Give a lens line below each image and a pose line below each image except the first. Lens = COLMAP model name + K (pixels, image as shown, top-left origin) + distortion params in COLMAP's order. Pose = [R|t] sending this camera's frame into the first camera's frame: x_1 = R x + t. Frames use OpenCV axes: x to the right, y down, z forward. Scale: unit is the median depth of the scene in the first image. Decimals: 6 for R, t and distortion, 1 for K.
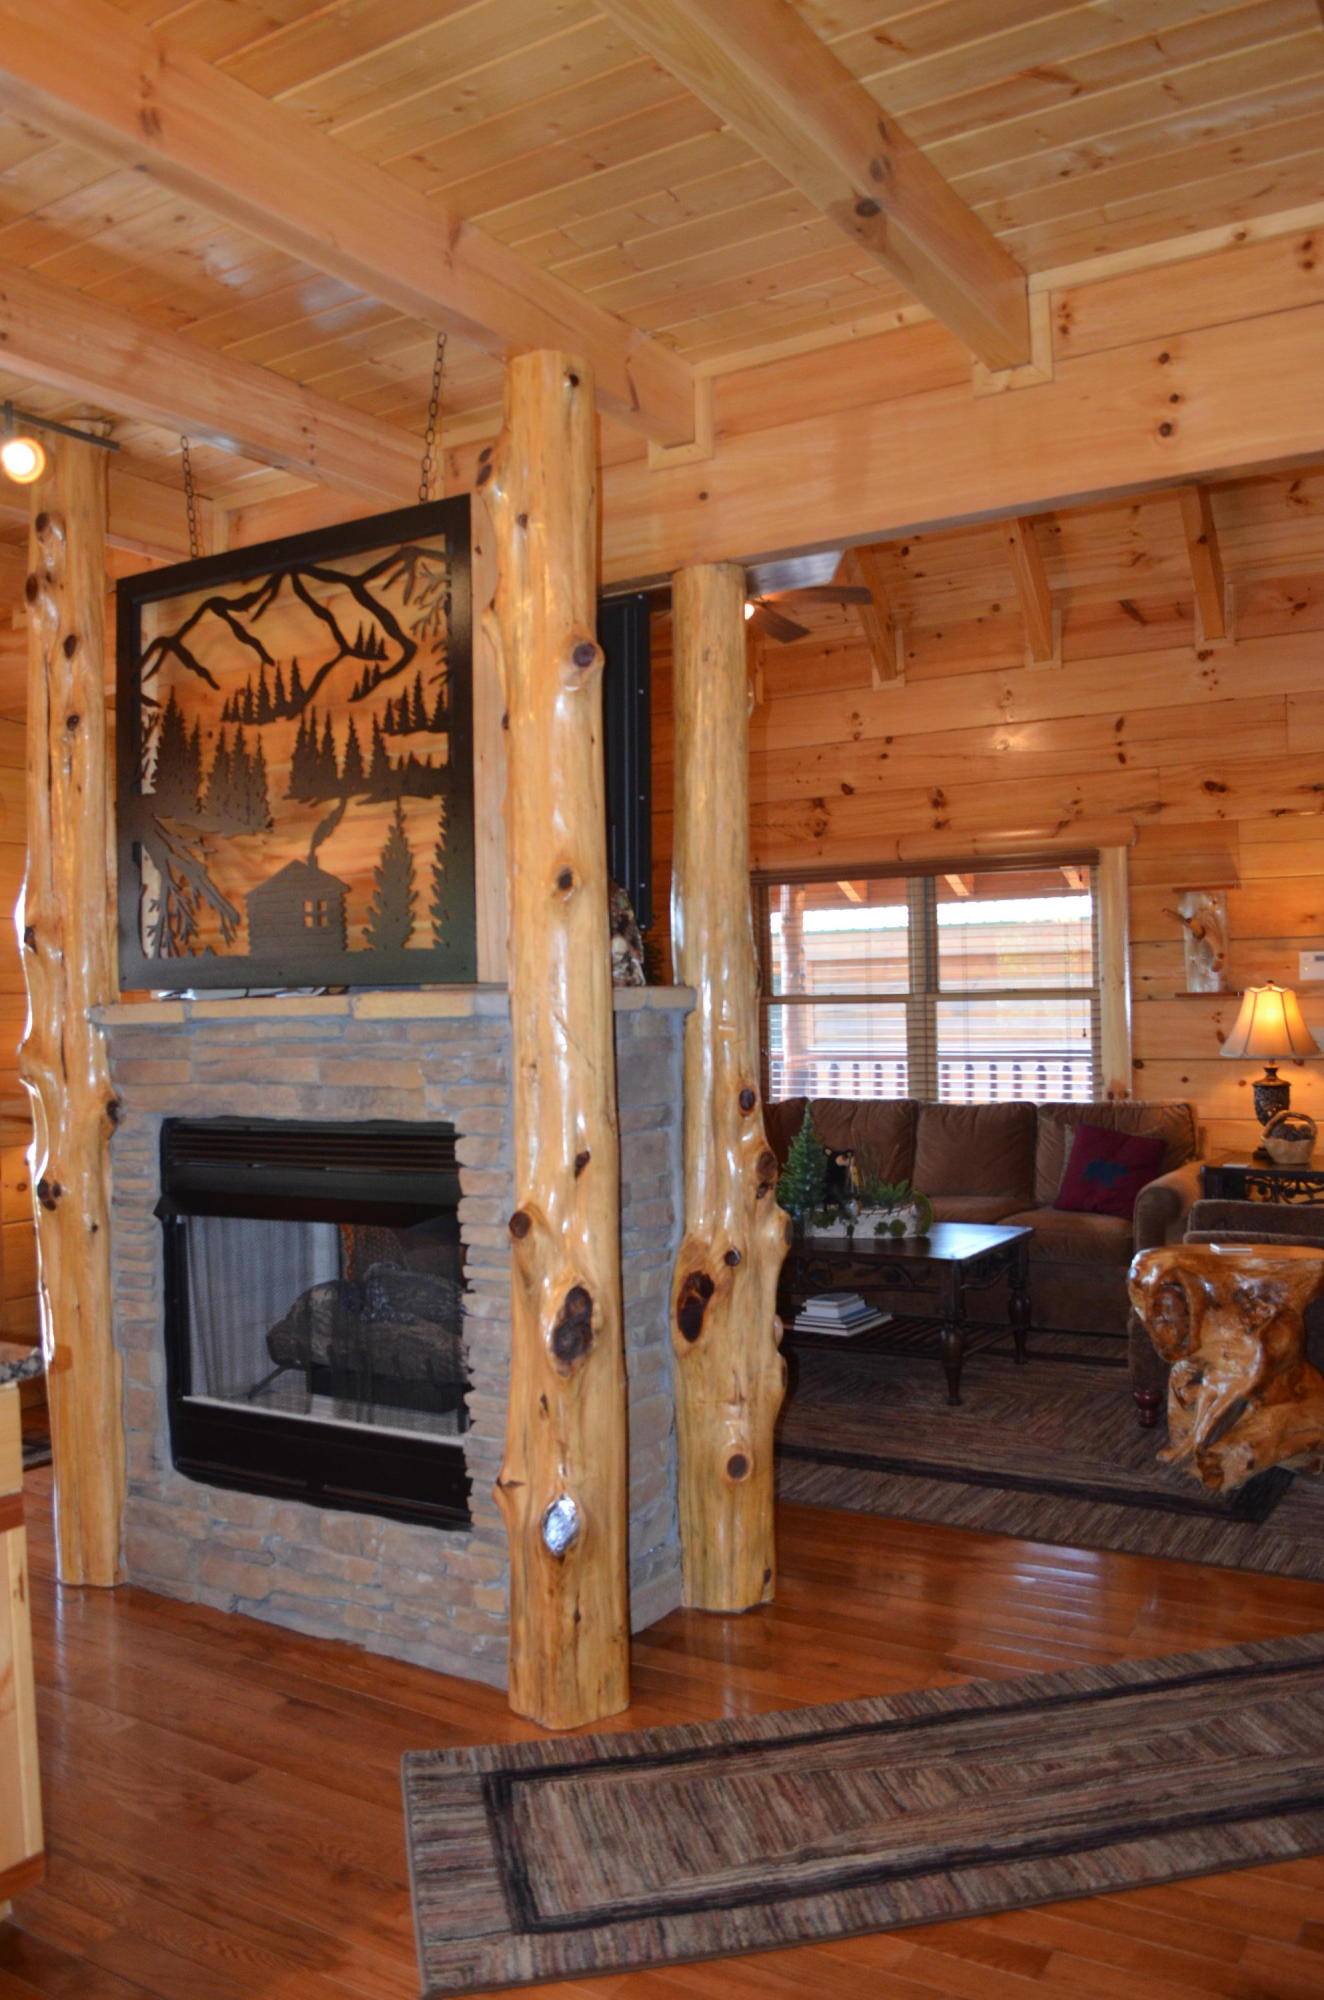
lens RADIAL K [[1553.7, 0, 662.0], [0, 1553.7, 1000.0], [0, 0, 1]] dist [-0.096639, 0.026112]
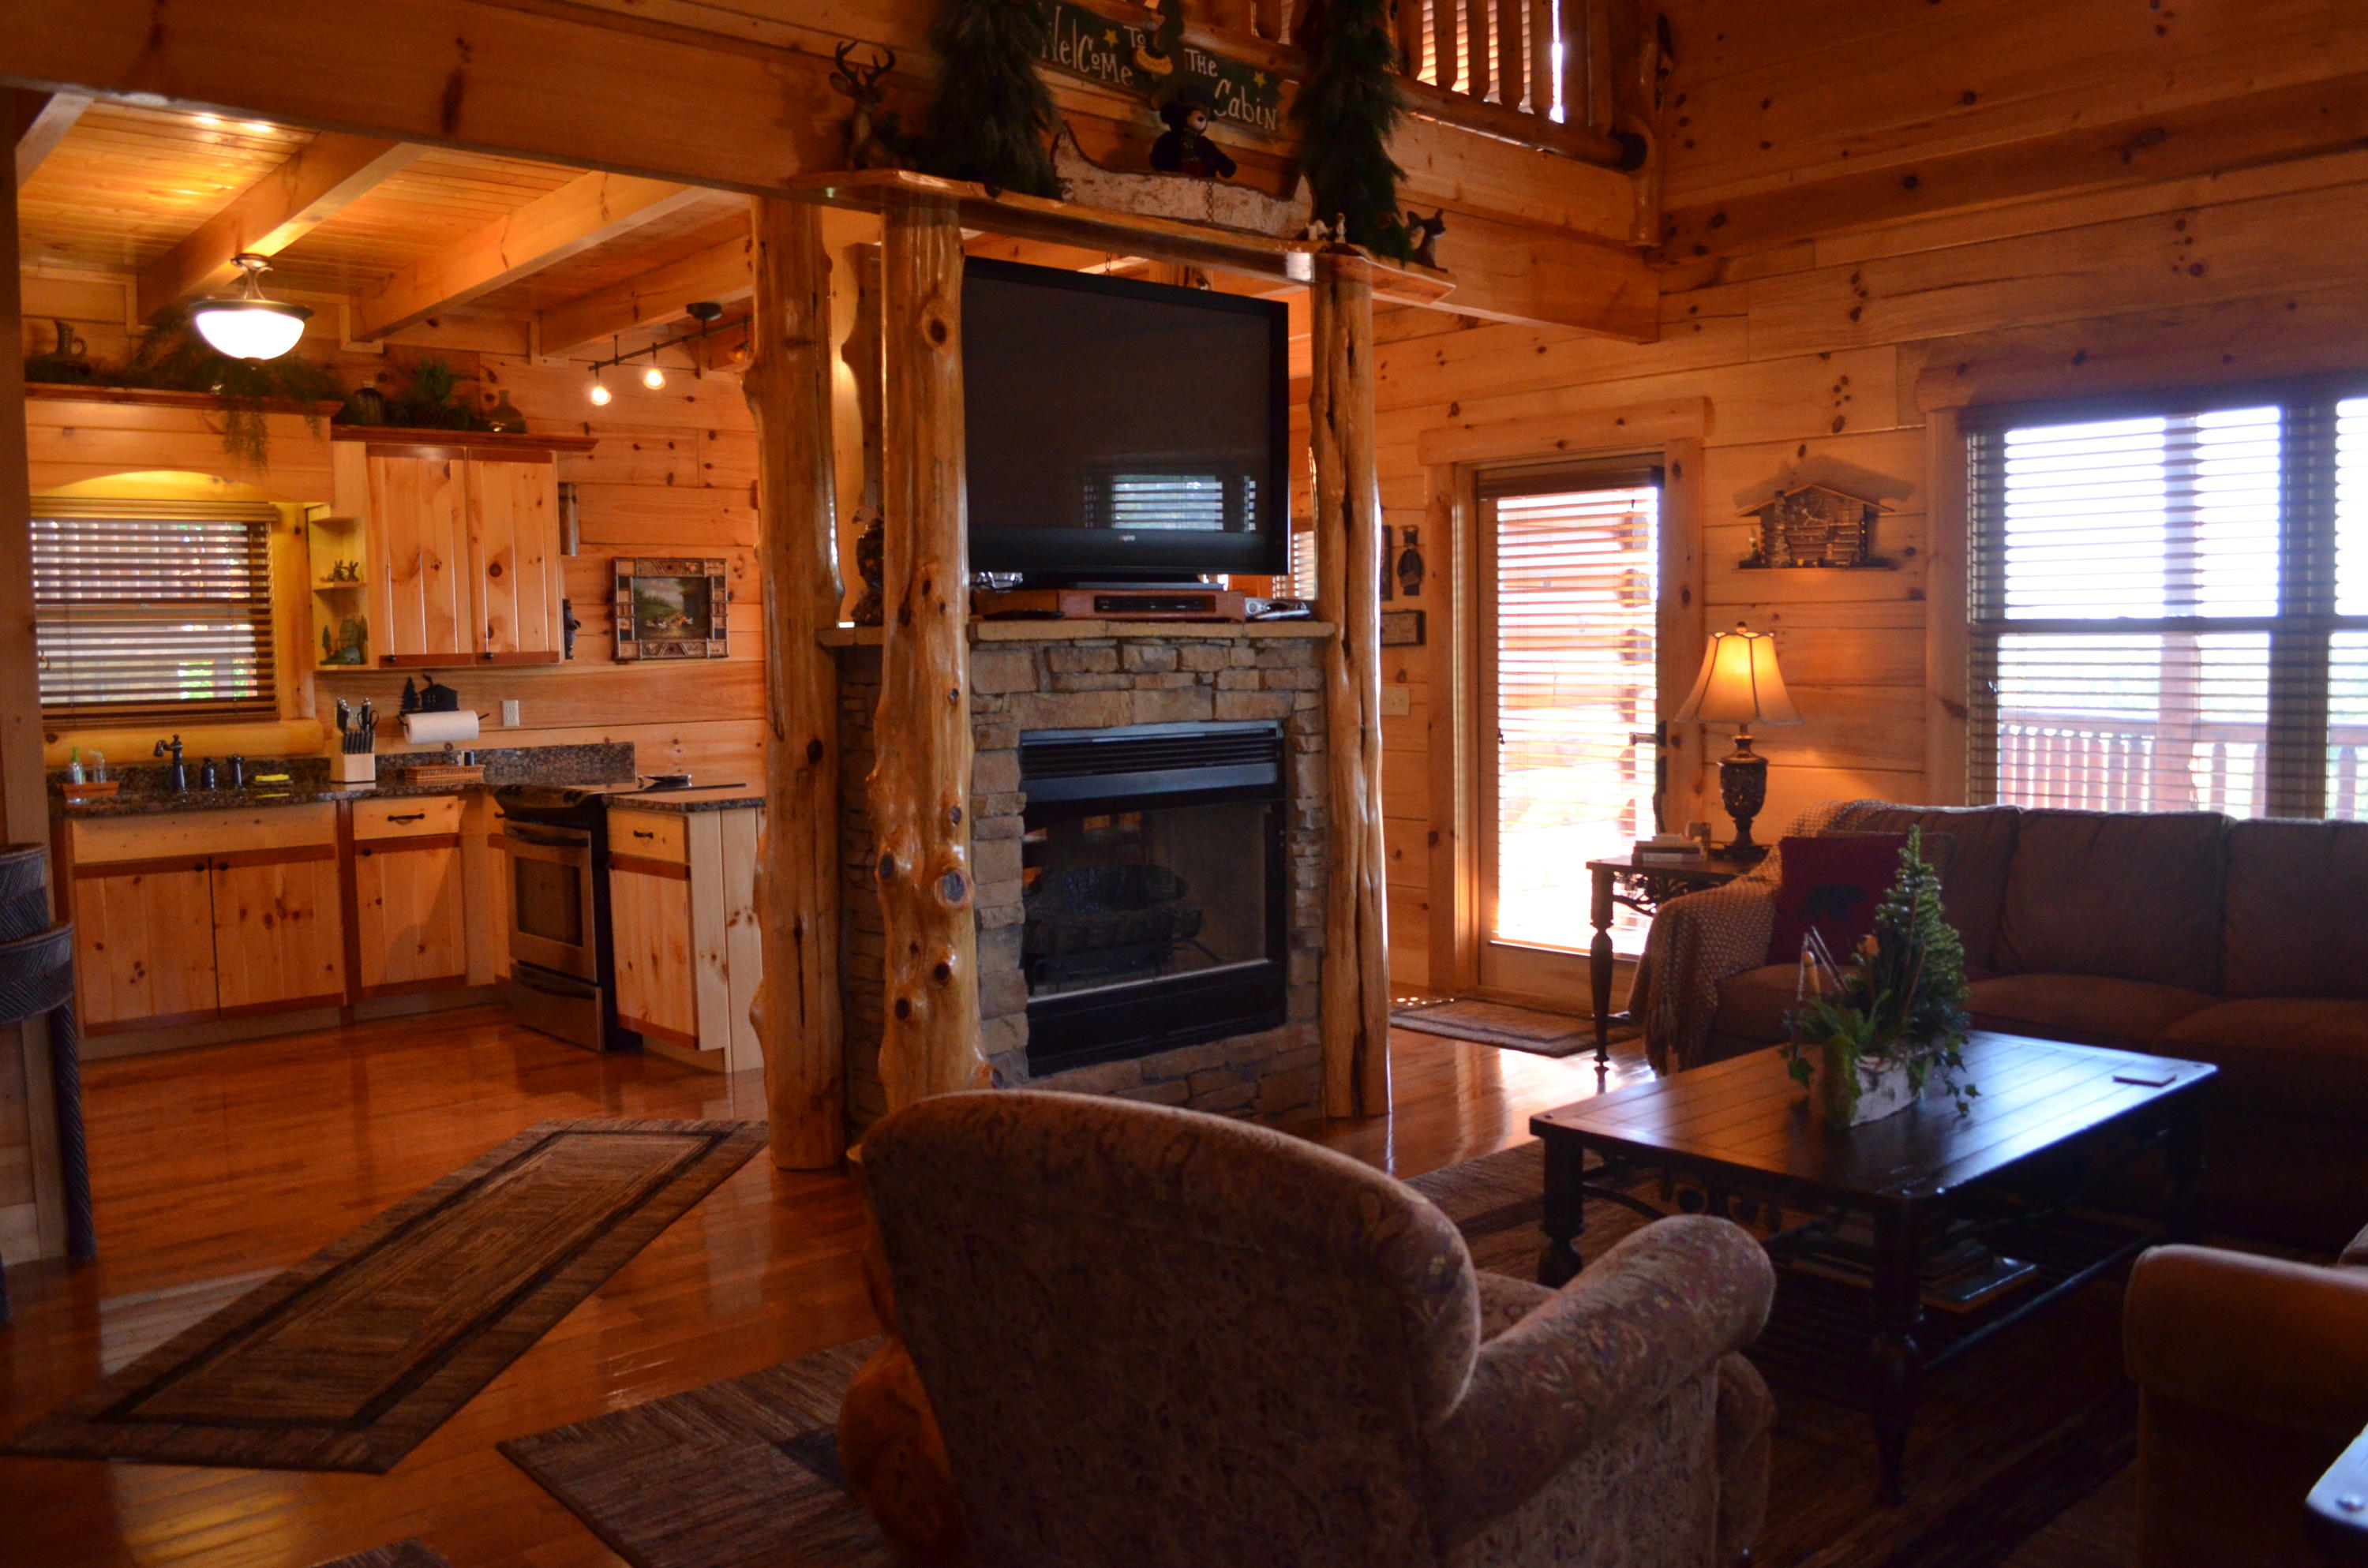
lens RADIAL K [[1839.4, 0, 1184.0], [0, 1839.4, 784.0], [0, 0, 1]] dist [-0.096639, 0.026112]
pose [[-0.283836, 0.091499, -0.954497, 1.564288], [0.028936, 0.995801, 0.086854, 0.001641], [0.958436, -0.002967, -0.285291, 2.051718]]
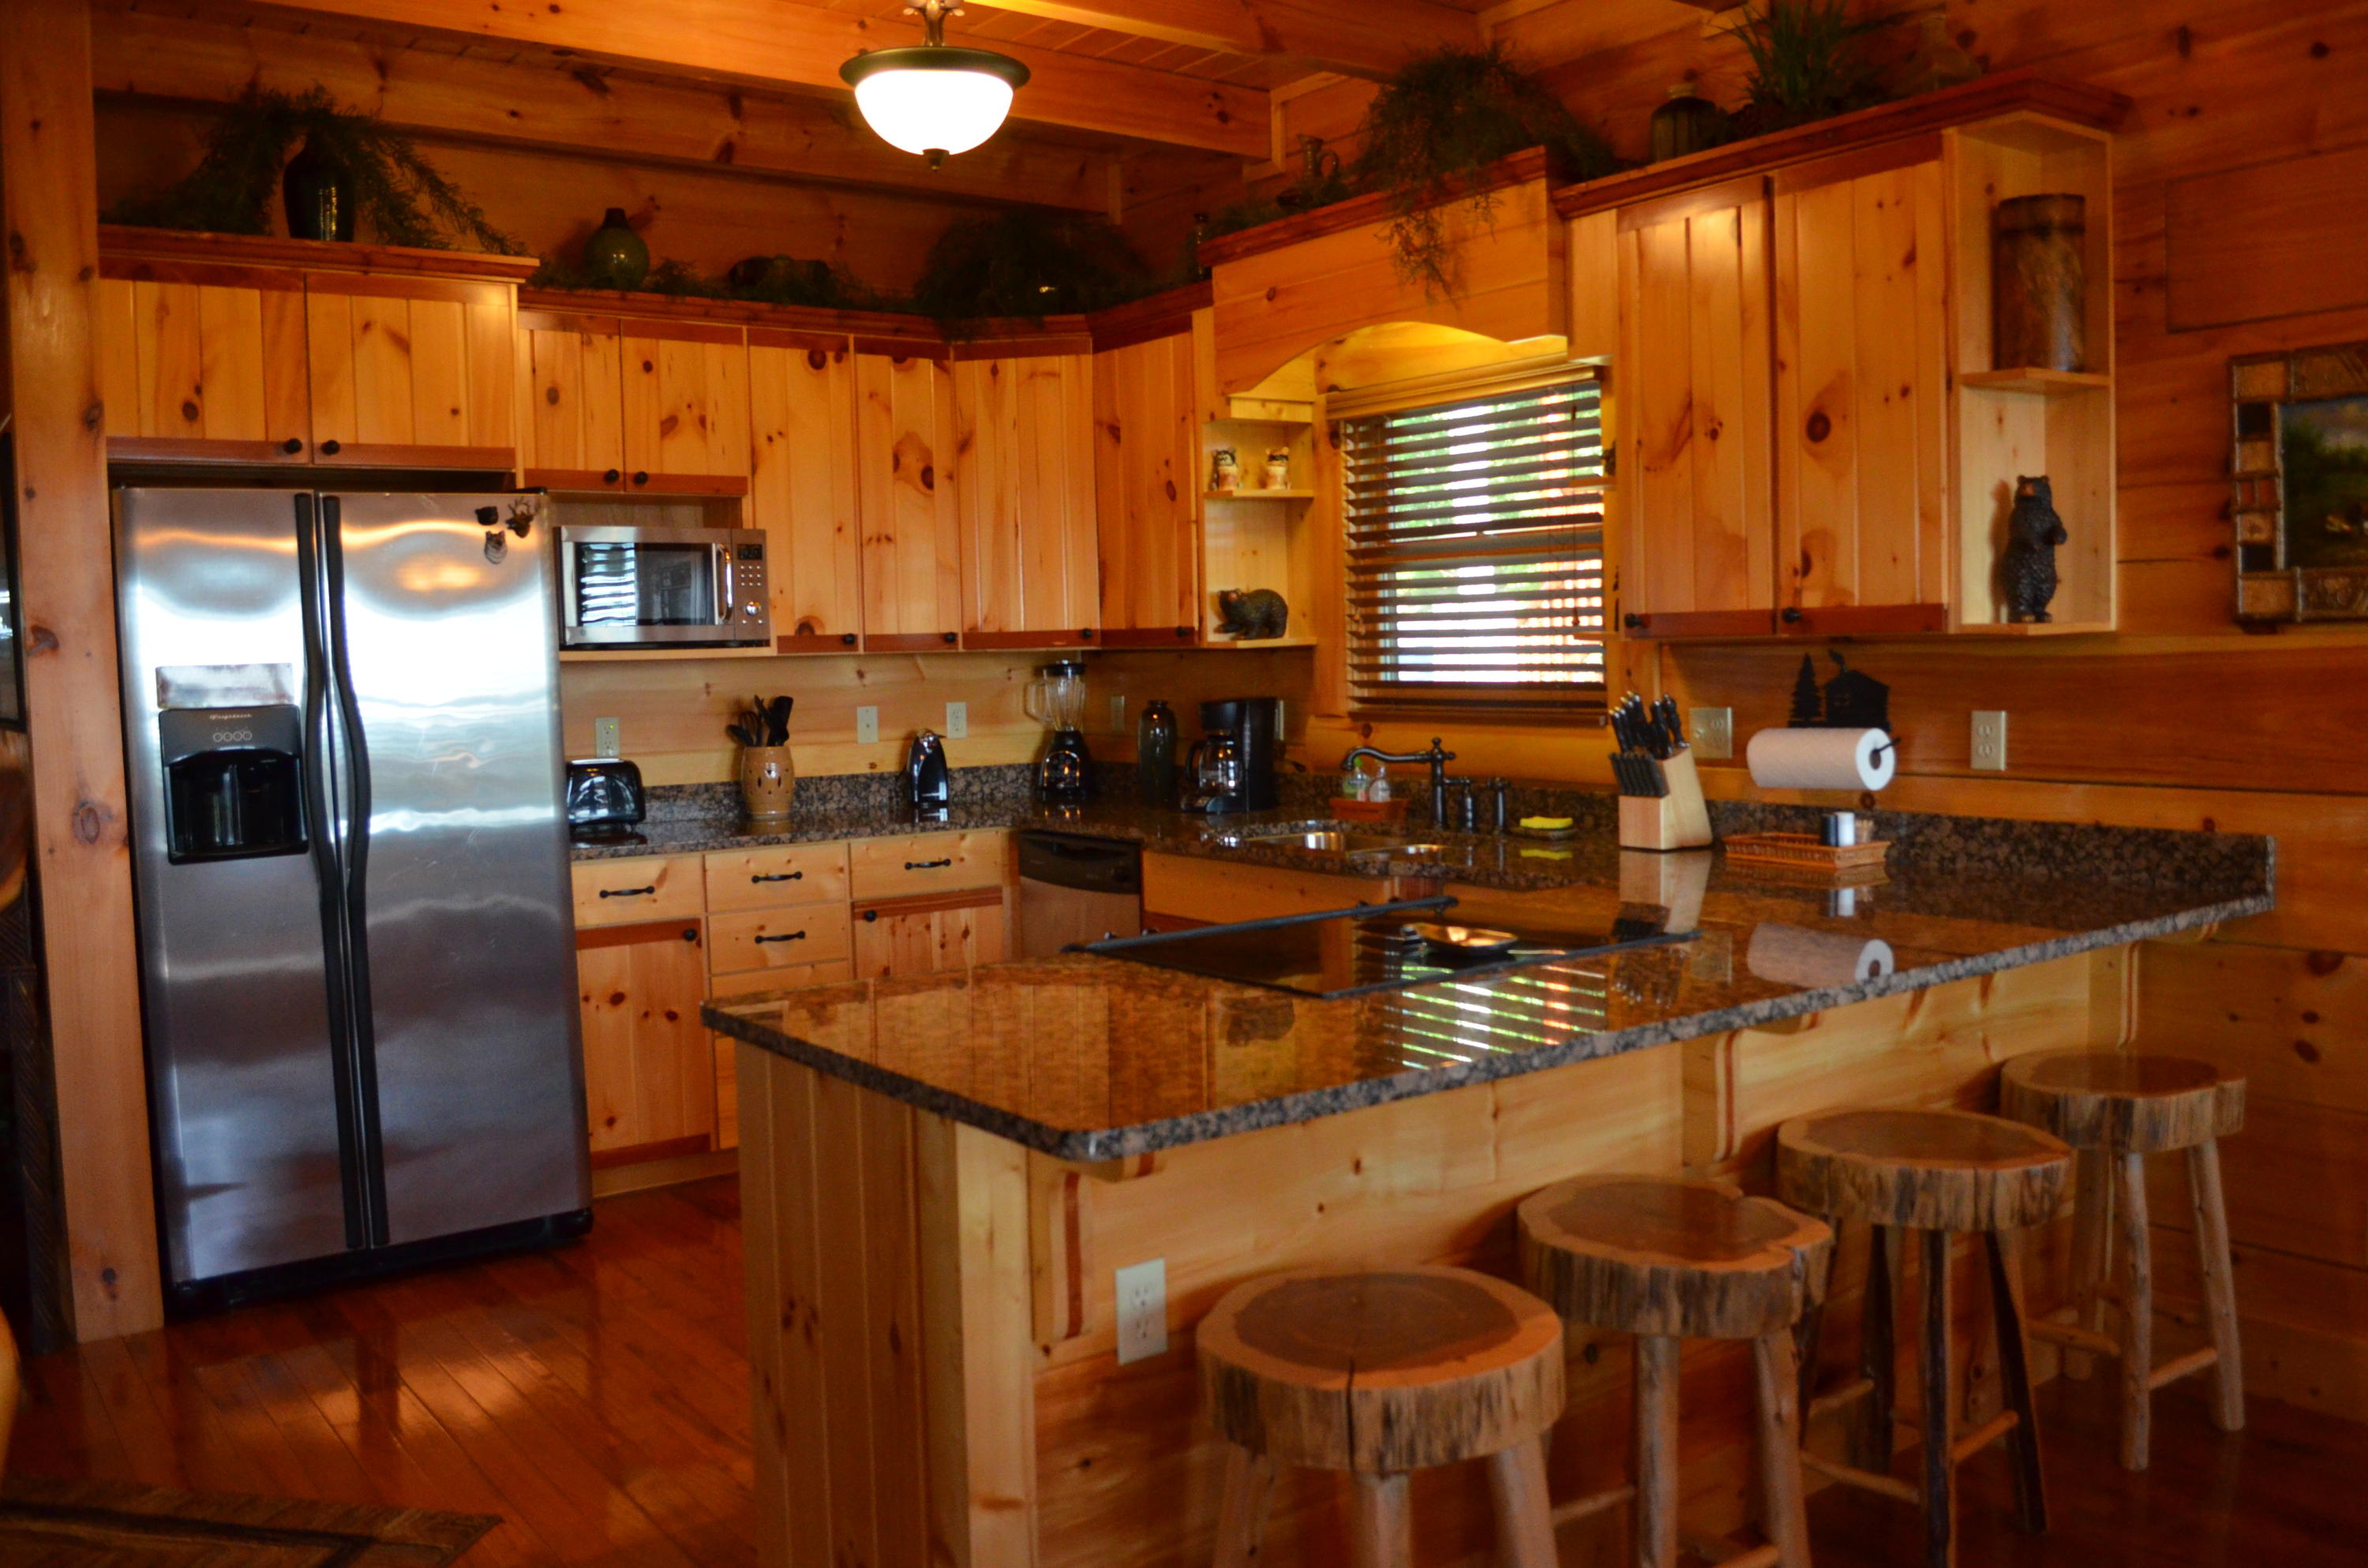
lens RADIAL K [[1839.4, 0, 1184.0], [0, 1839.4, 784.0], [0, 0, 1]] dist [-0.096639, 0.026112]
pose [[-0.929885, 0.012819, 0.367626, -0.909253], [0.039353, 0.997124, 0.064770, 0.035380], [-0.365739, 0.074696, -0.927715, 1.602253]]
